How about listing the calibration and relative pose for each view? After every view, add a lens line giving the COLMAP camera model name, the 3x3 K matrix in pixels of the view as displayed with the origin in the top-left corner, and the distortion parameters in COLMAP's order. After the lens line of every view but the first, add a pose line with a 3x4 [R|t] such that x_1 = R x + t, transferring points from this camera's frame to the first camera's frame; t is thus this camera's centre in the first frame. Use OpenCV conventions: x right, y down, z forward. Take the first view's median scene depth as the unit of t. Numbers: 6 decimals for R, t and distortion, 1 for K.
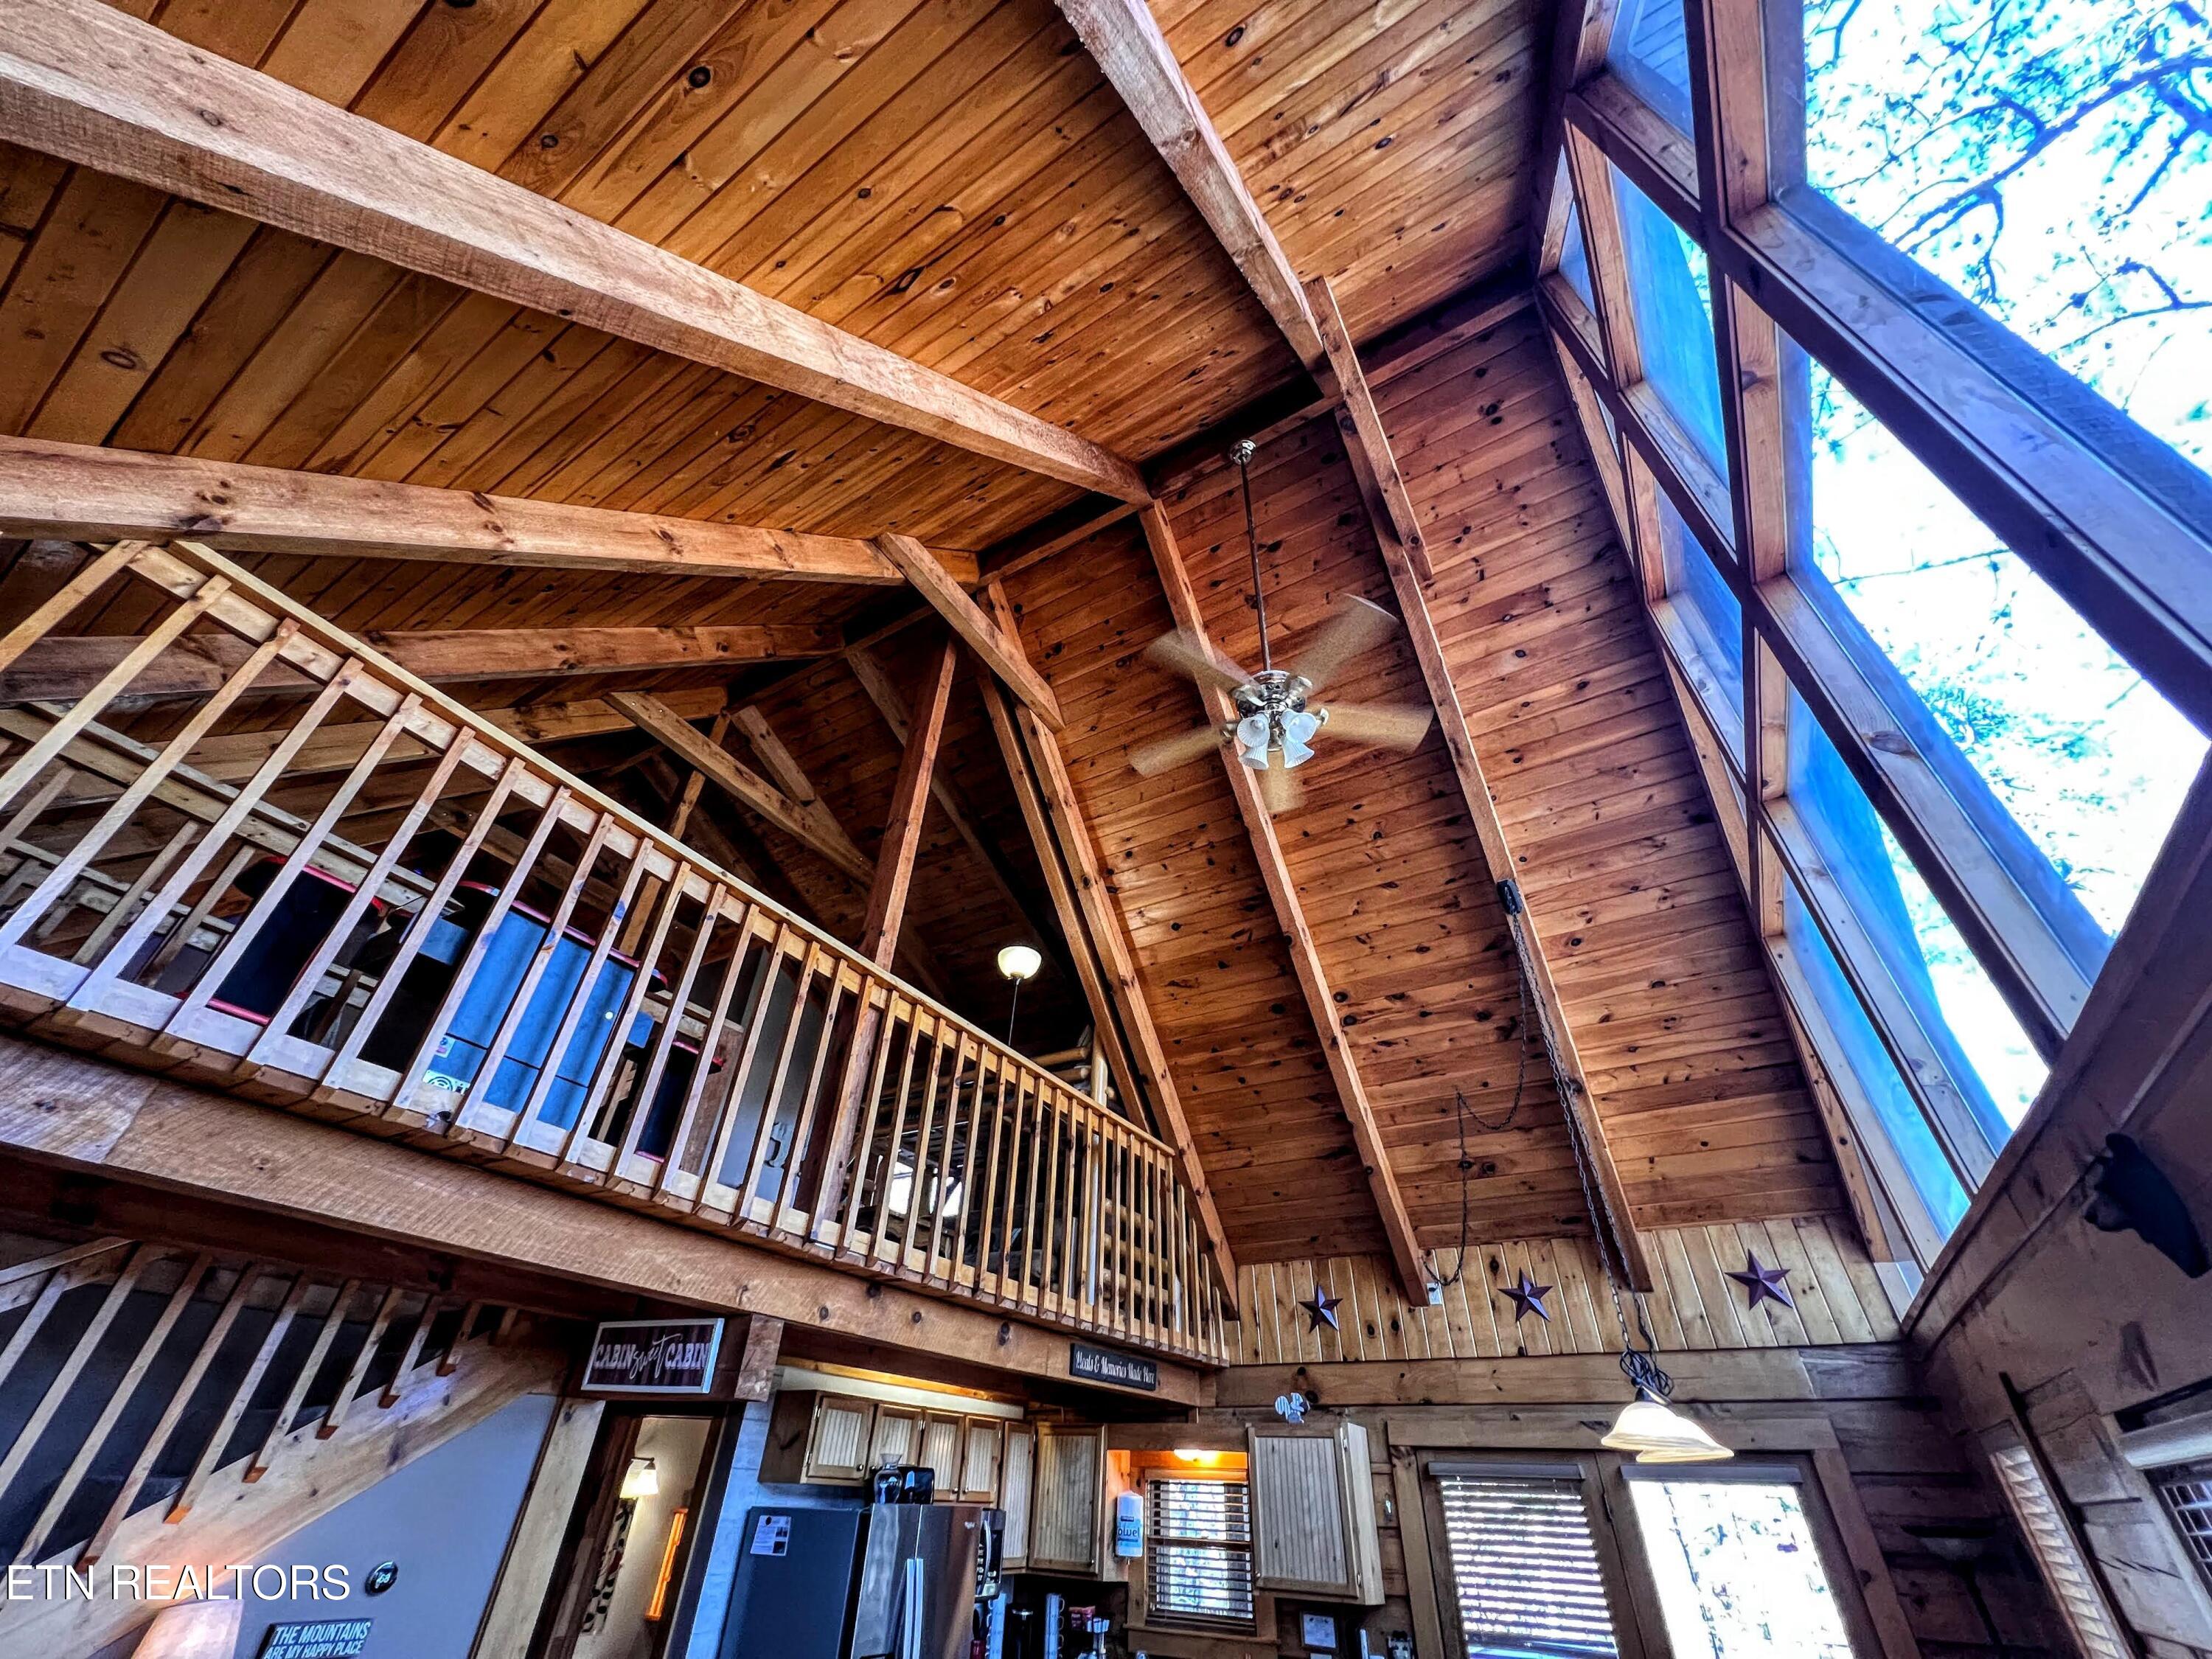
lens RADIAL K [[883.2, 0, 1100.7], [0, 883.2, 823.0], [0, 0, 1]] dist [-0.001375, -0.000033]
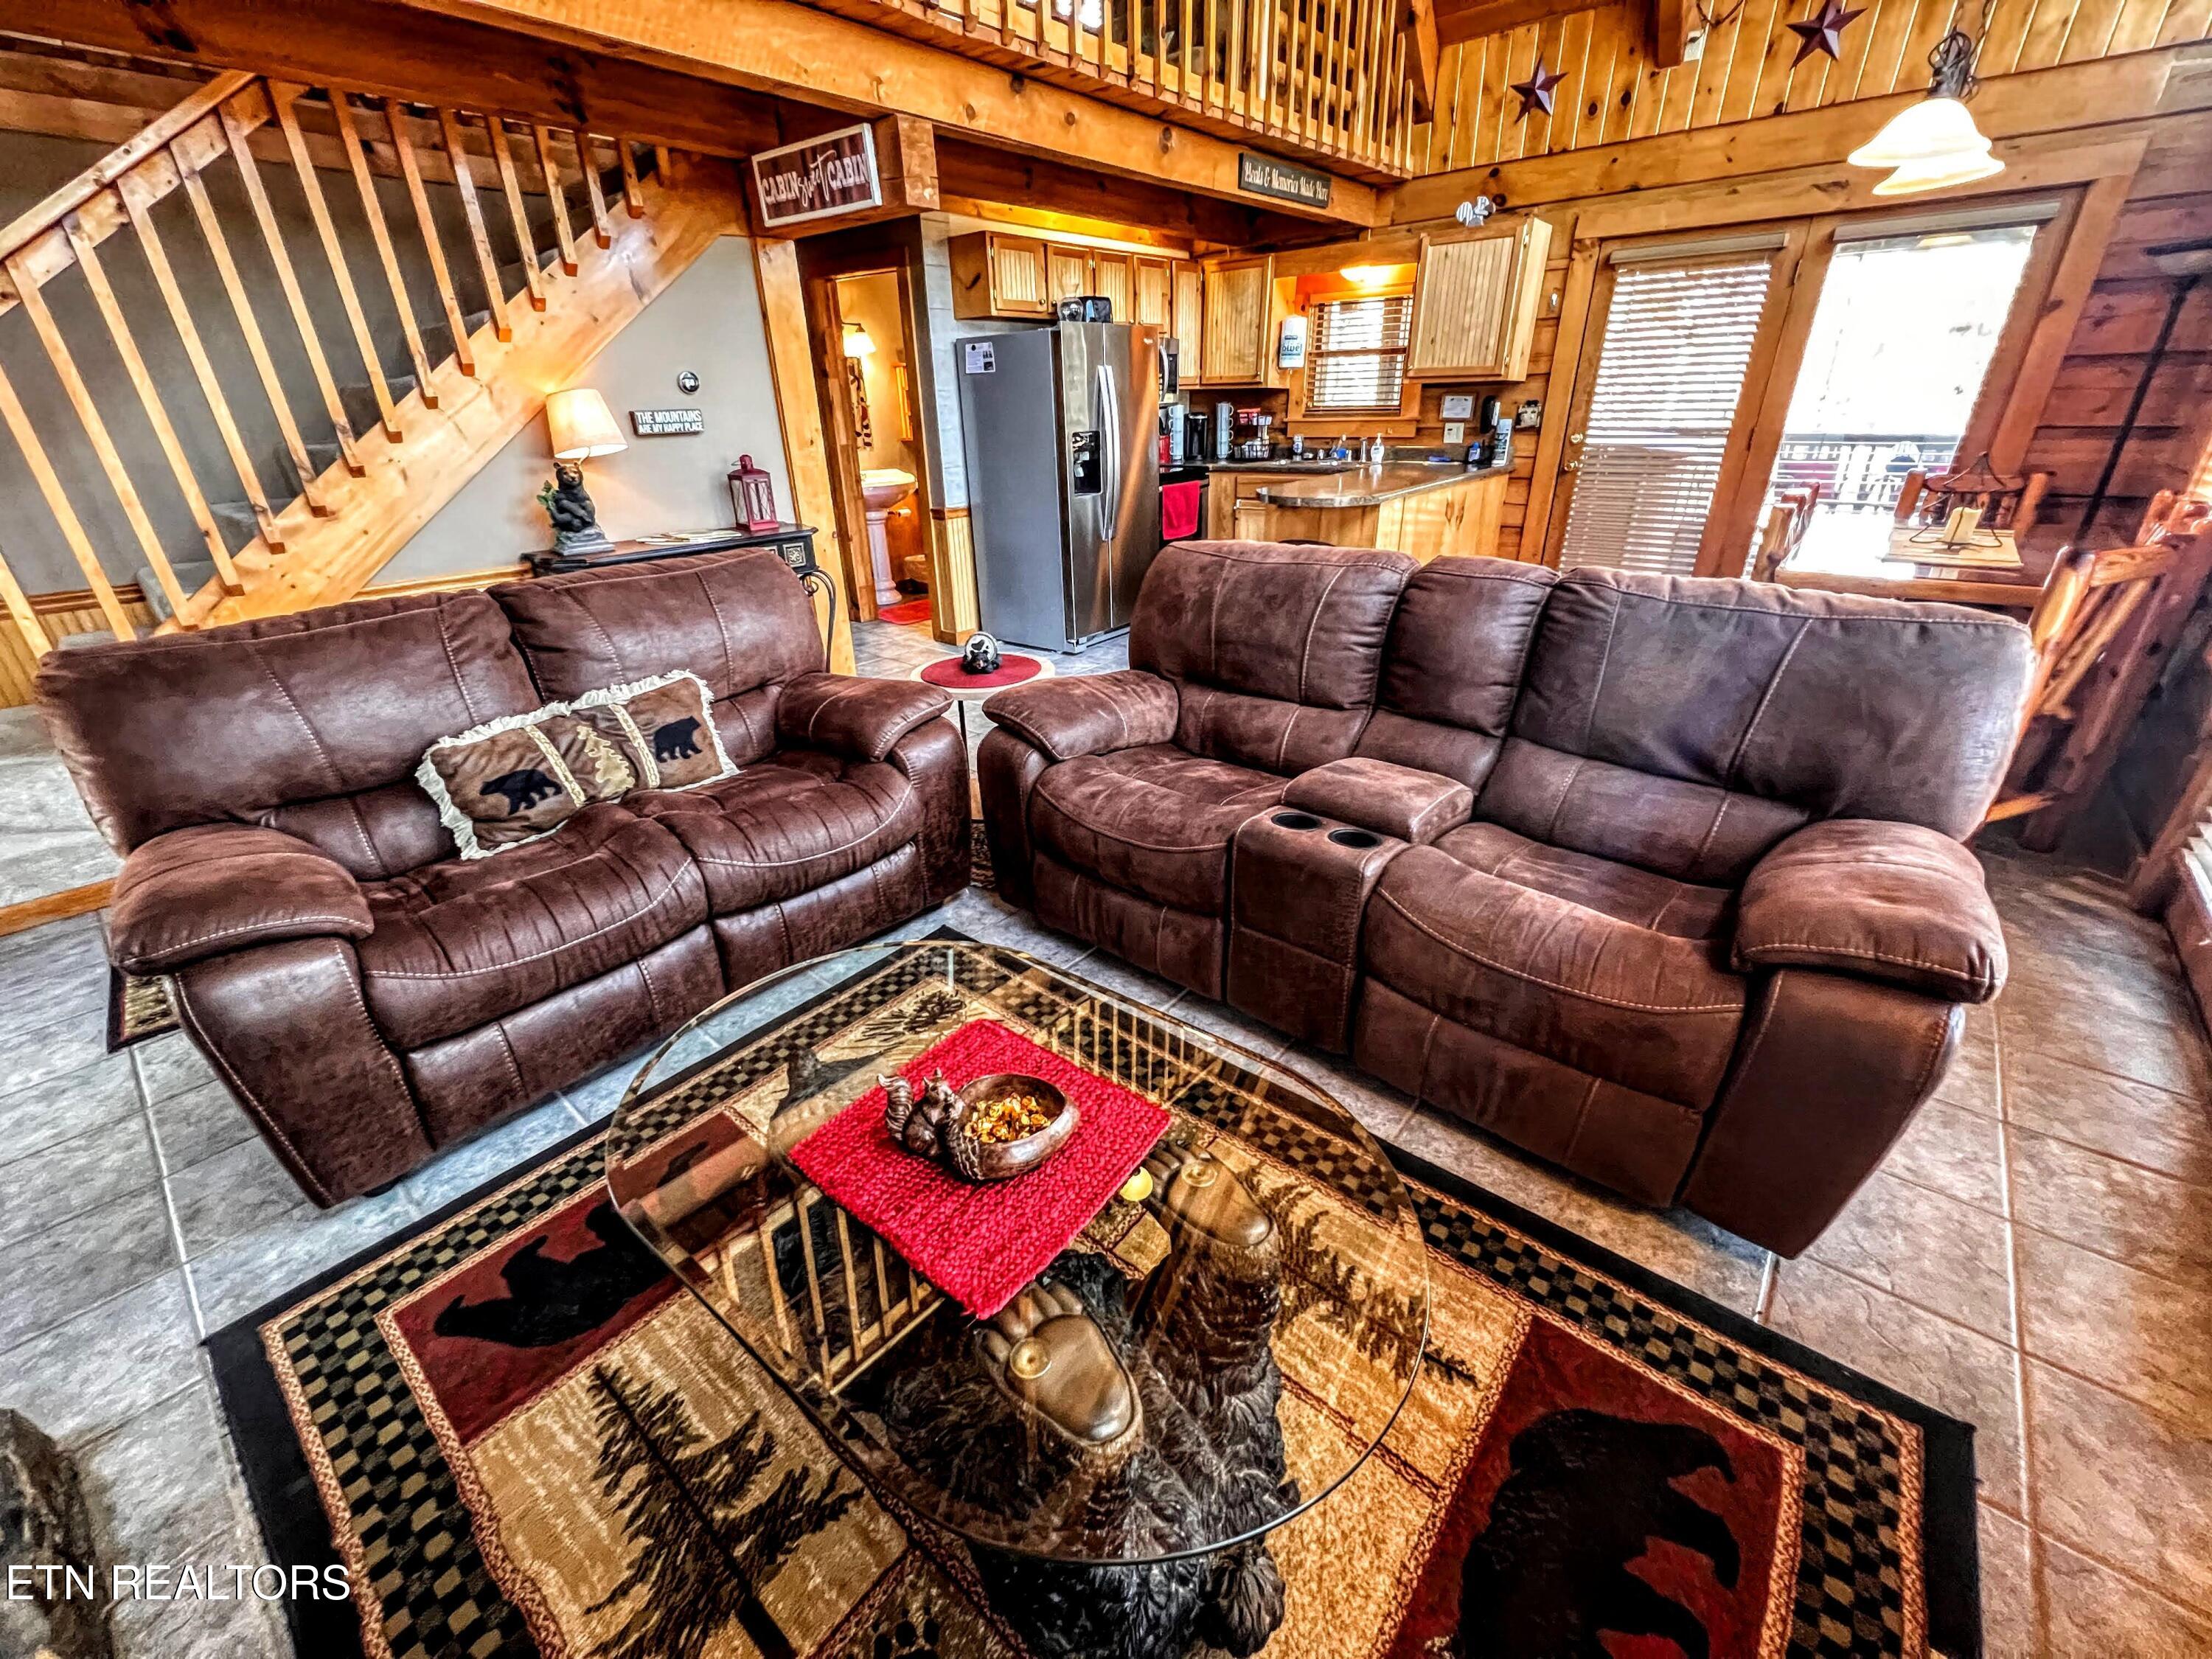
lens RADIAL K [[883.2, 0, 1101.7], [0, 883.2, 823.4], [0, 0, 1]] dist [-0.001375, -0.000033]
pose [[0.986049, 0.014654, -0.165809, -0.012199], [0.141465, 0.451177, 0.881151, 0.075599], [0.087722, -0.892314, 0.442809, -0.040188]]
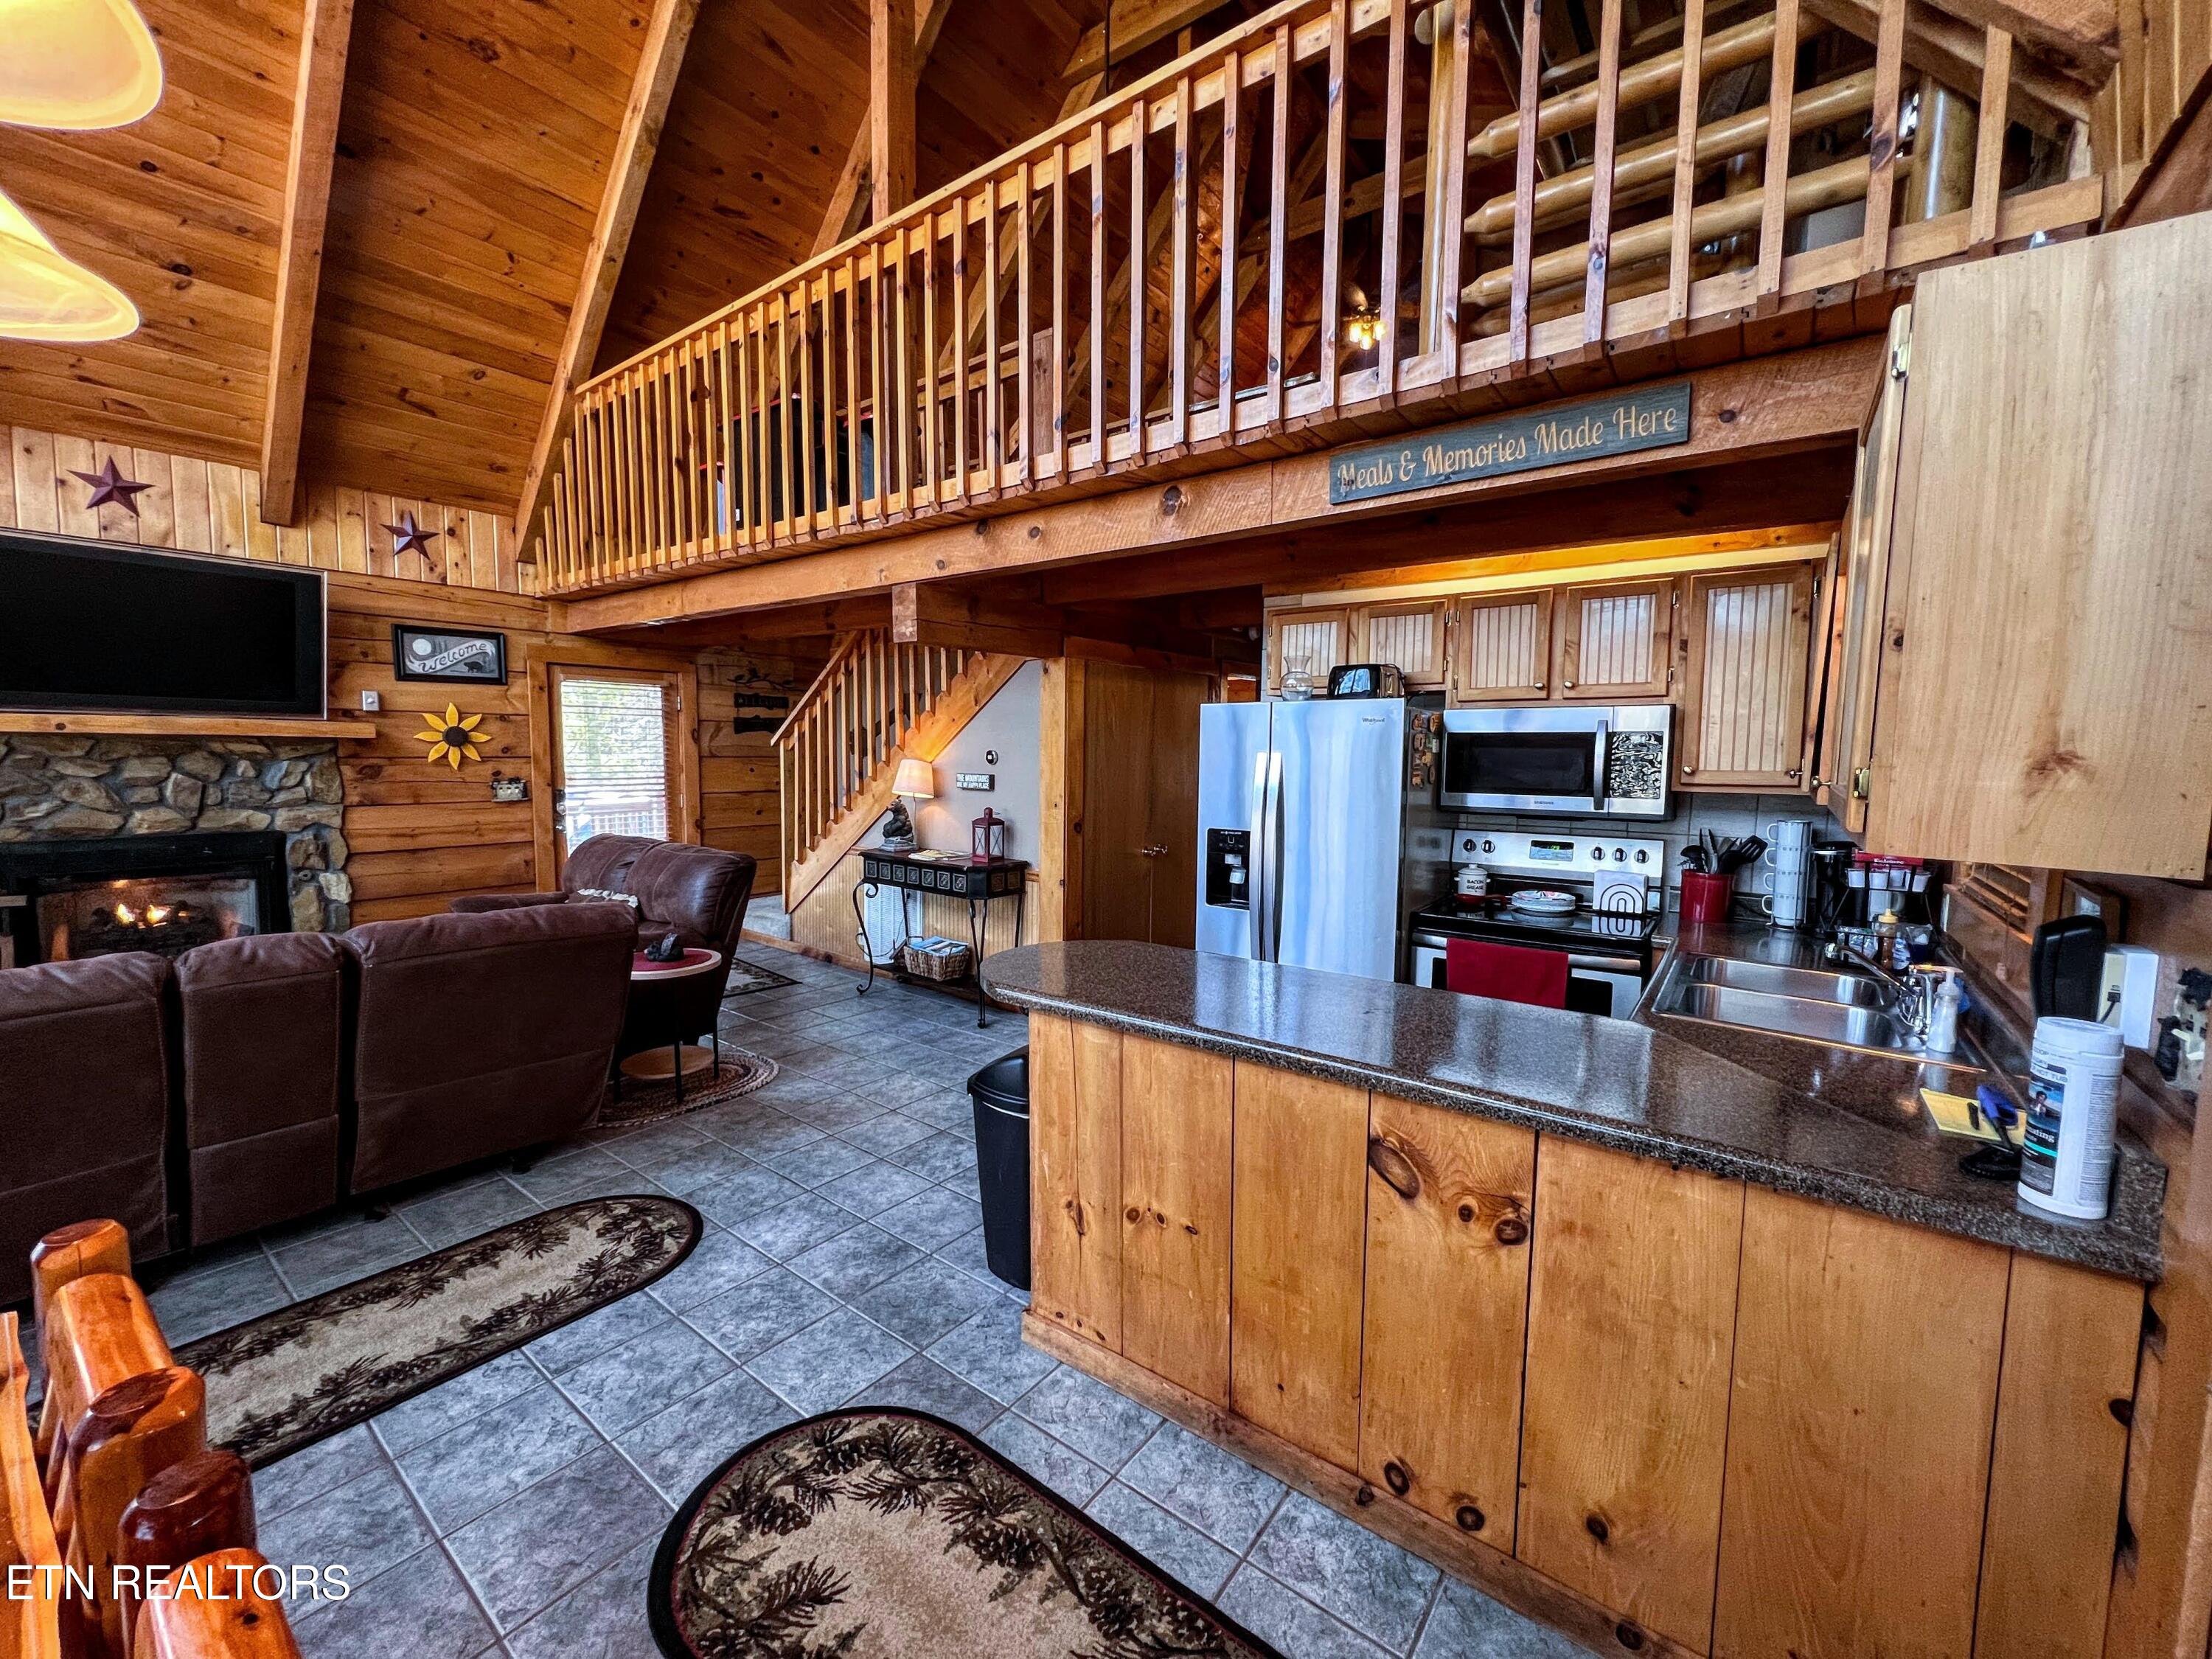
lens RADIAL K [[883.2, 0, 1103.8], [0, 883.2, 823.5], [0, 0, 1]] dist [-0.001375, -0.000033]
pose [[-0.093628, 0.048629, -0.994419, 0.576373], [0.597038, 0.802033, -0.016992, 0.713652], [0.796730, -0.595297, -0.104126, 0.812493]]
